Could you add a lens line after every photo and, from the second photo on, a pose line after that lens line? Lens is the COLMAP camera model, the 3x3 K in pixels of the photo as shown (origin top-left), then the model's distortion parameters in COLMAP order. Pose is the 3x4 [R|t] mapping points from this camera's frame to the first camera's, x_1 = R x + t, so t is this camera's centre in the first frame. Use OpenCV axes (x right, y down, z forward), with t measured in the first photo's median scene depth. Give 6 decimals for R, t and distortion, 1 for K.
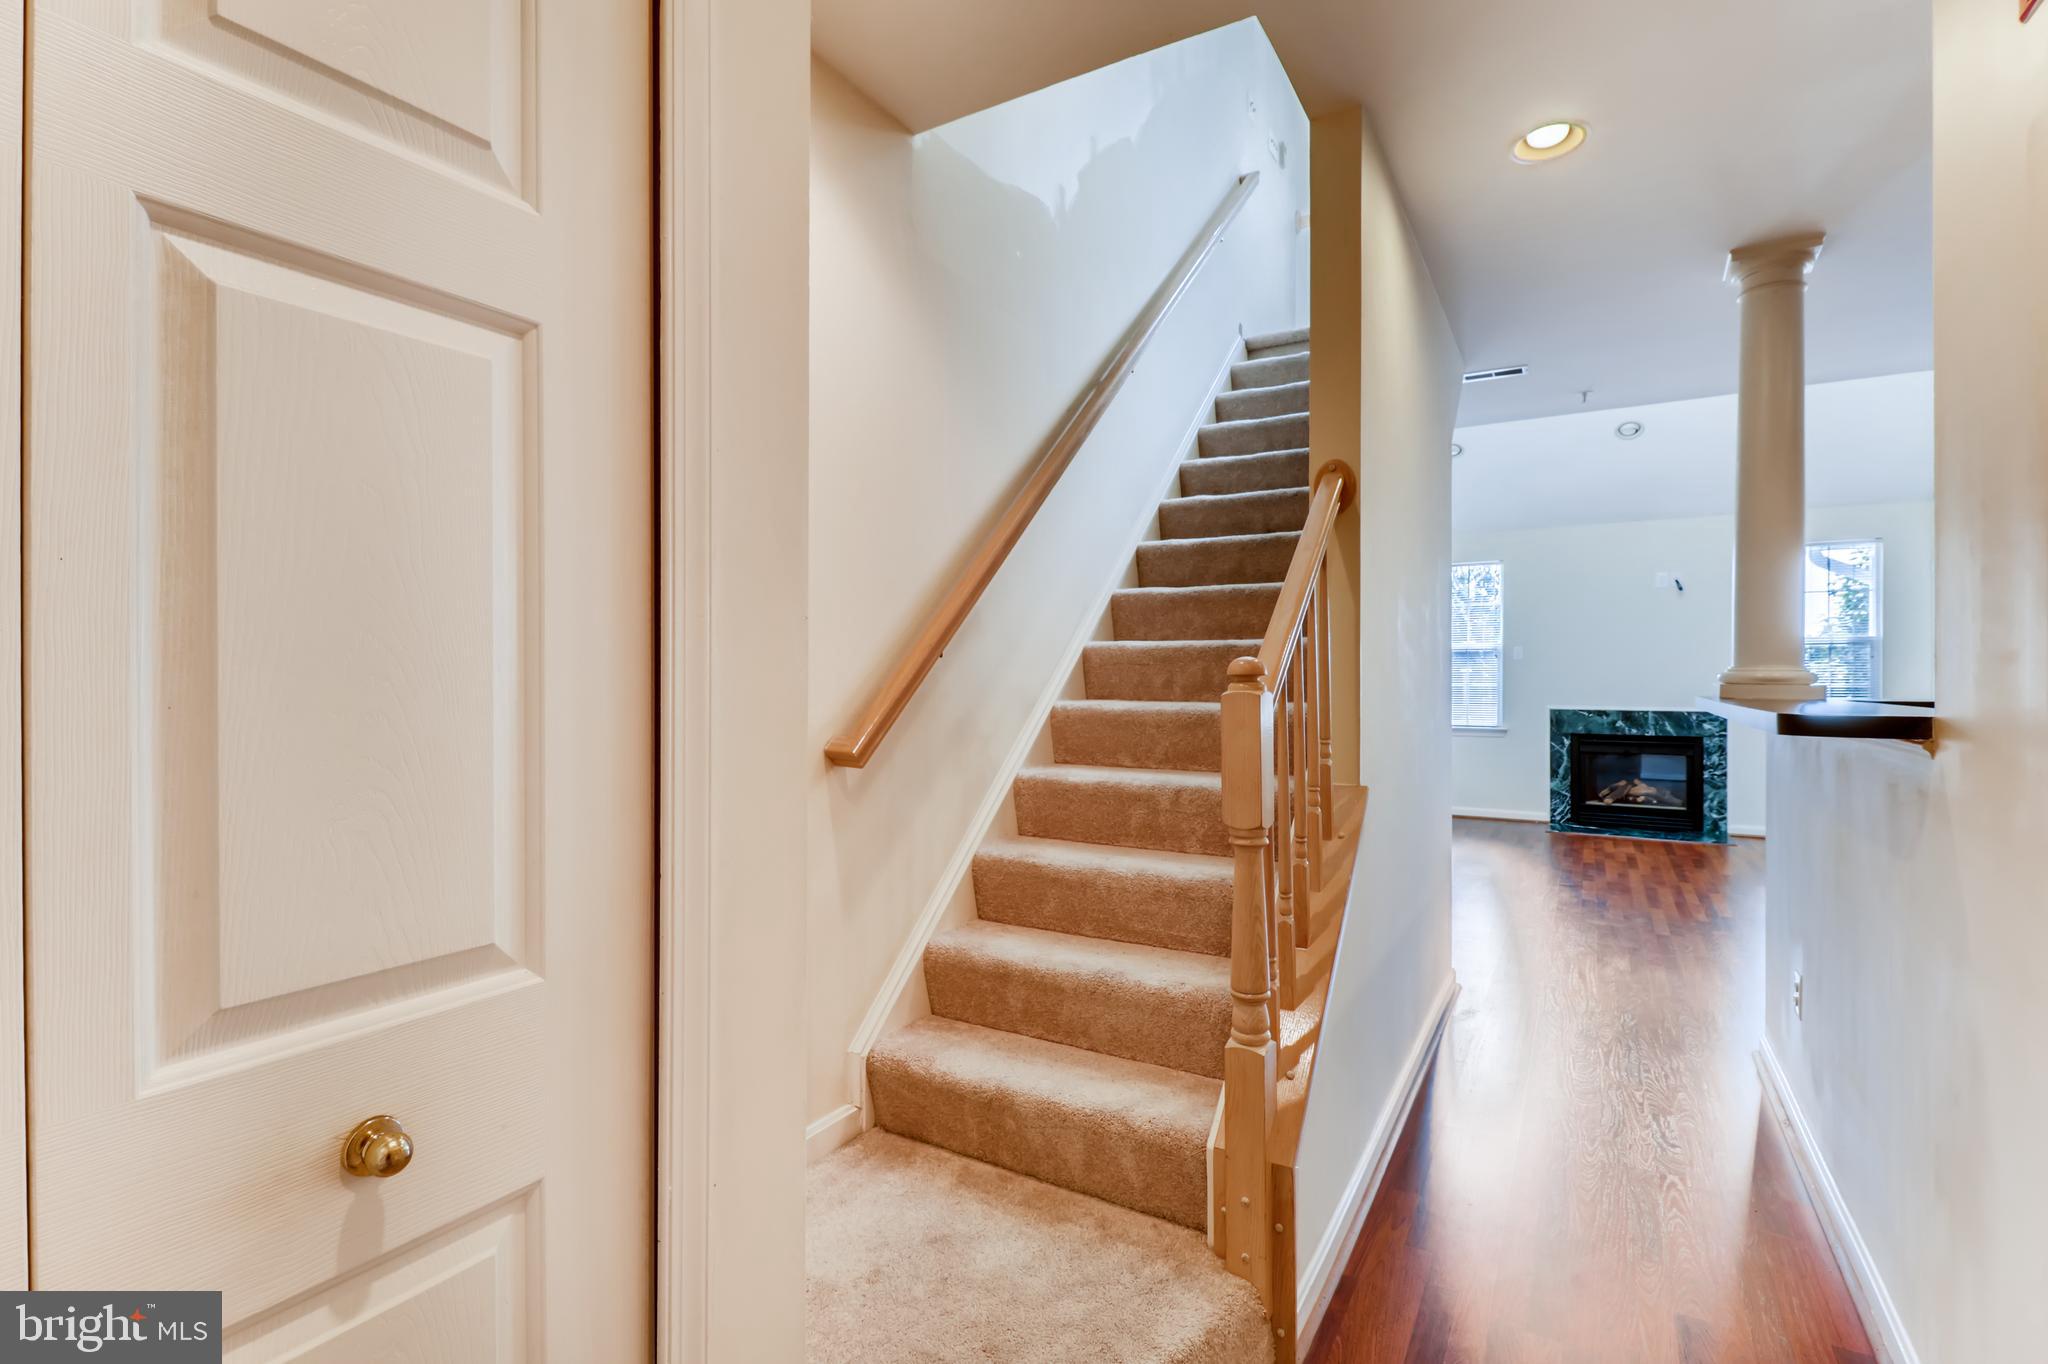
lens RADIAL K [[938.5, 0, 1028.3], [0, 938.5, 682.3], [0, 0, 1]] dist [0.024603, -0.014216]
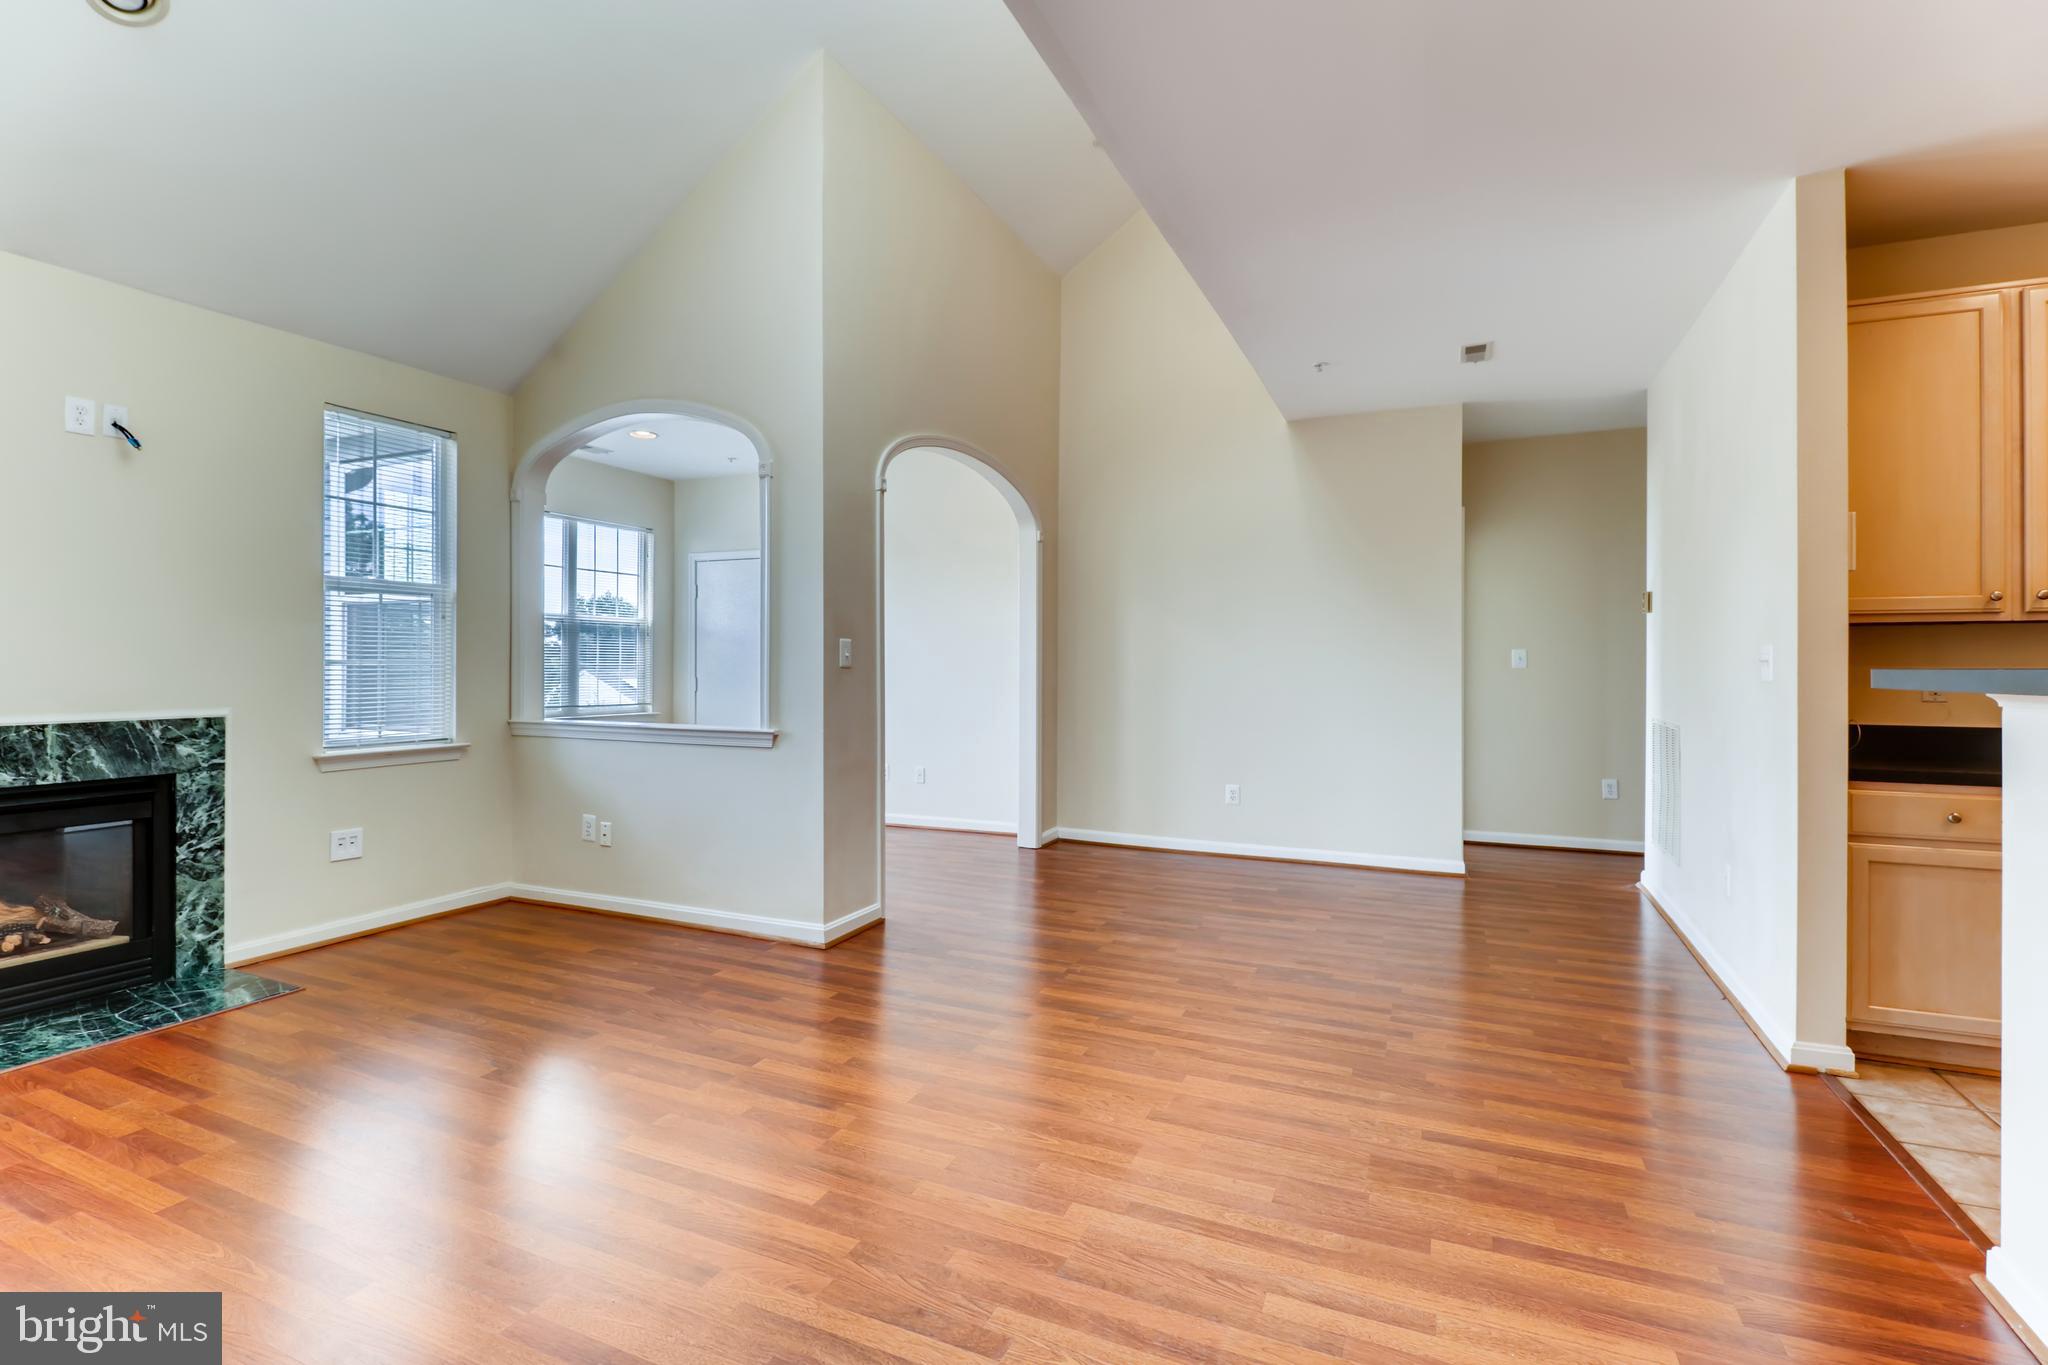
lens RADIAL K [[938.5, 0, 1013.3], [0, 938.5, 660.4], [0, 0, 1]] dist [0.024603, -0.014216]
pose [[-0.121100, 0.003313, 0.992635, 0.195510], [-0.000894, 0.999994, -0.003447, 0.003404], [-0.992640, -0.001305, -0.121096, 0.631737]]
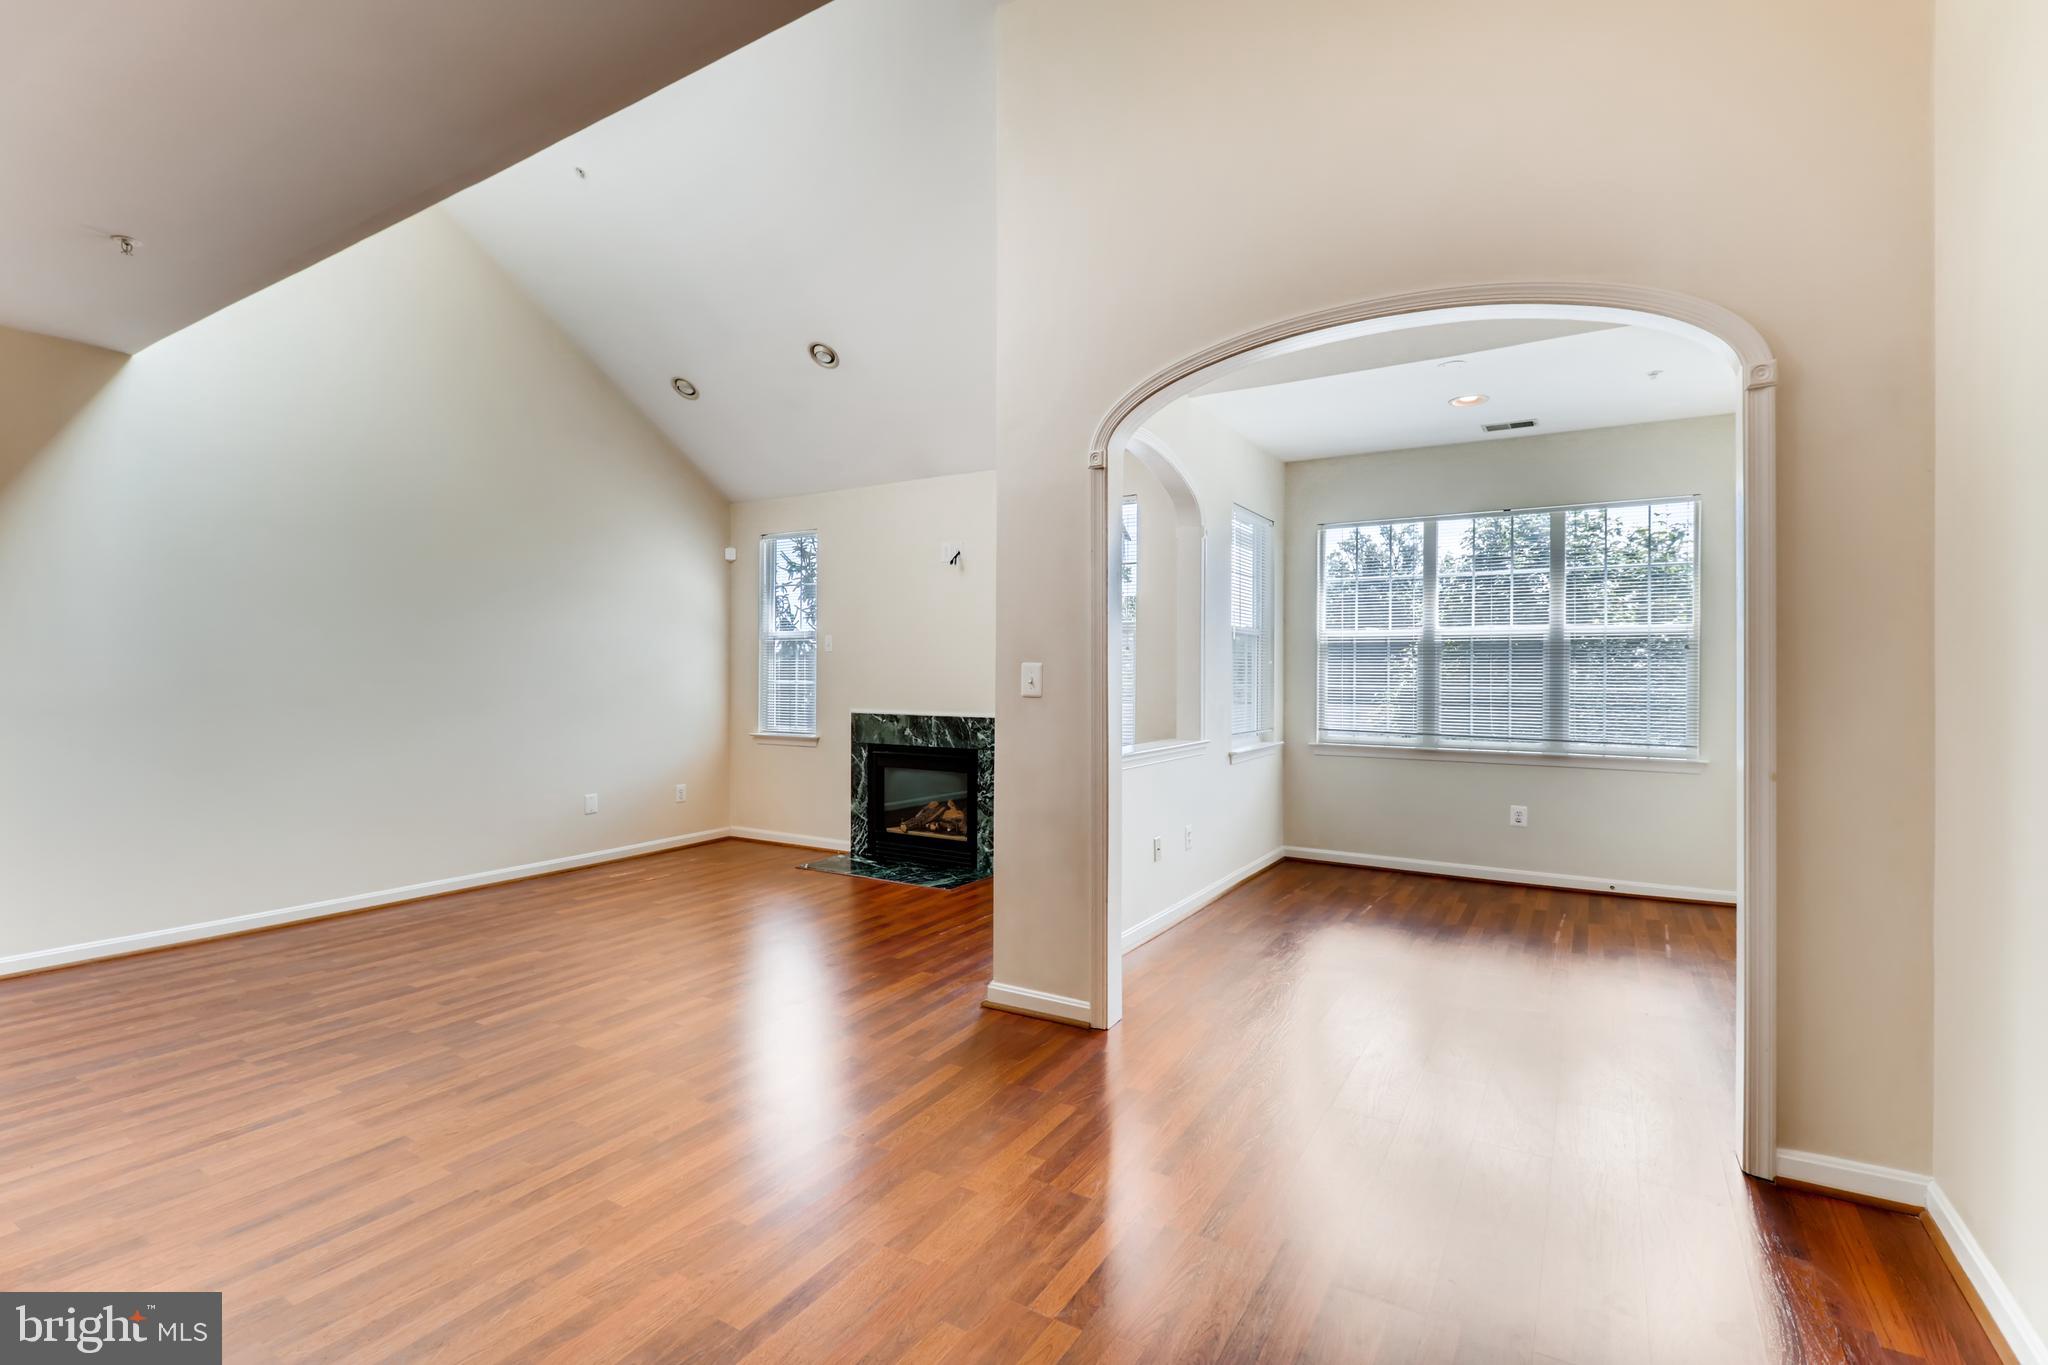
lens RADIAL K [[938.5, 0, 1031.9], [0, 938.5, 671.9], [0, 0, 1]] dist [0.024603, -0.014216]
pose [[0.999980, 0.006195, 0.000972, 0.737168], [-0.006191, 0.999973, -0.003966, -0.004347], [-0.000996, 0.003959, 0.999992, 0.207823]]
